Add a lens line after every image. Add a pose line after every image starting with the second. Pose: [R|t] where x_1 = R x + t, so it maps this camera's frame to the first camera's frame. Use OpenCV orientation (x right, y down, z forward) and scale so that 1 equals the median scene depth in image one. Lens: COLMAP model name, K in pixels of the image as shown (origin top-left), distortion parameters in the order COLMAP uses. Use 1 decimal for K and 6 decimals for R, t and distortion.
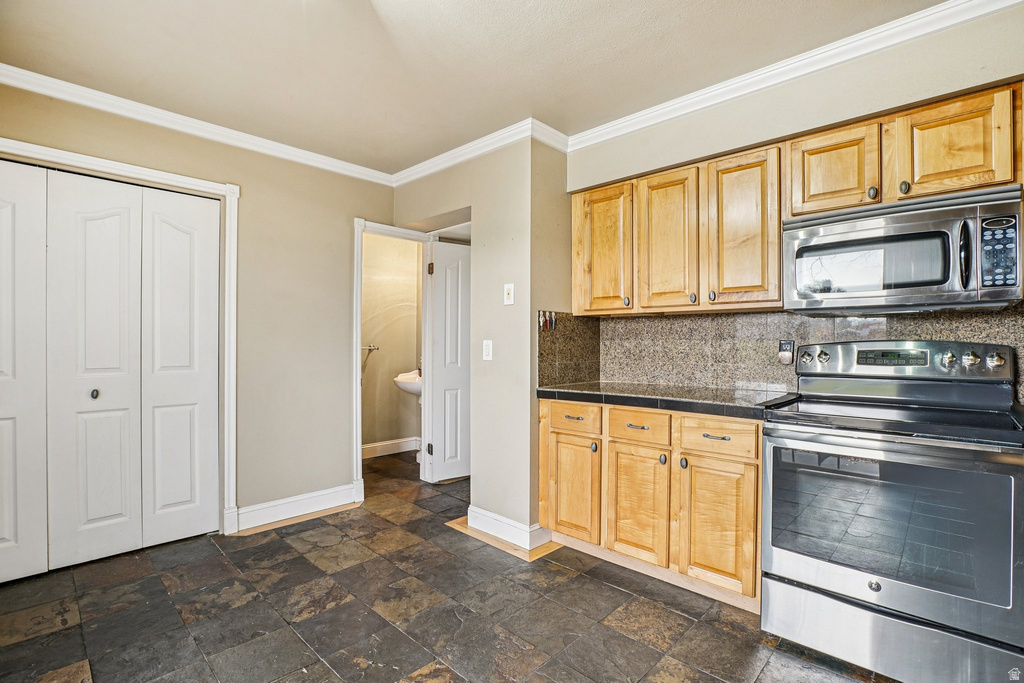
lens RADIAL K [[475.8, 0, 512.0], [0, 475.8, 341.5], [0, 0, 1]] dist [-0.054323, 0.019529]
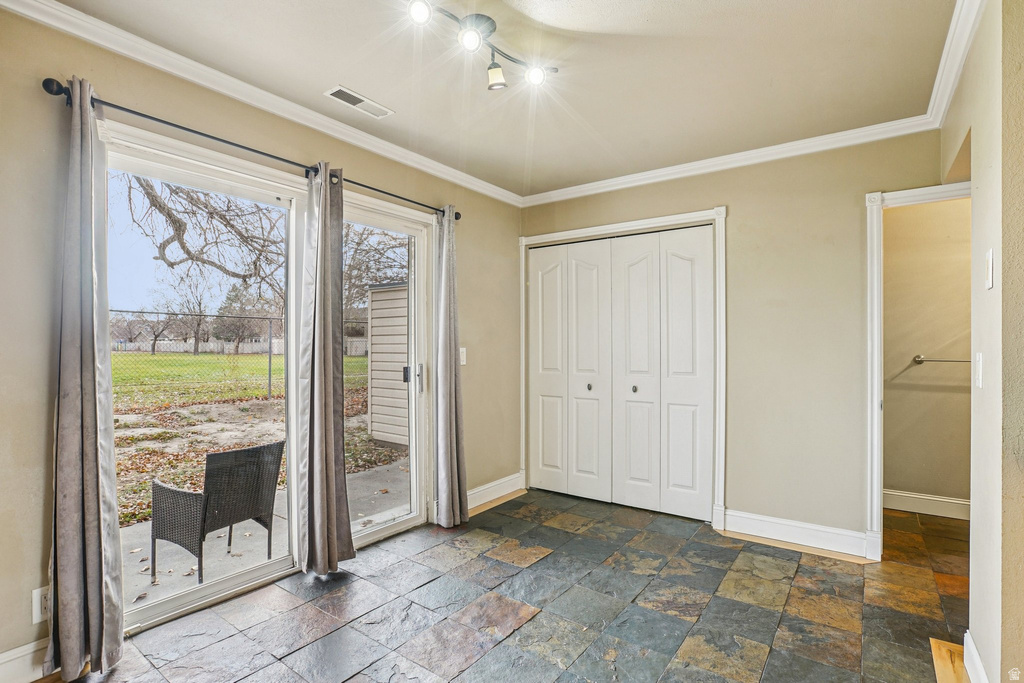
lens RADIAL K [[492.3, 0, 526.1], [0, 492.3, 344.5], [0, 0, 1]] dist [-0.054431, 0.025896]
pose [[0.155011, -0.007243, -0.987886, 0.491506], [-0.001971, 0.999969, -0.007641, -0.008286], [0.987911, 0.003131, 0.154992, 0.419104]]
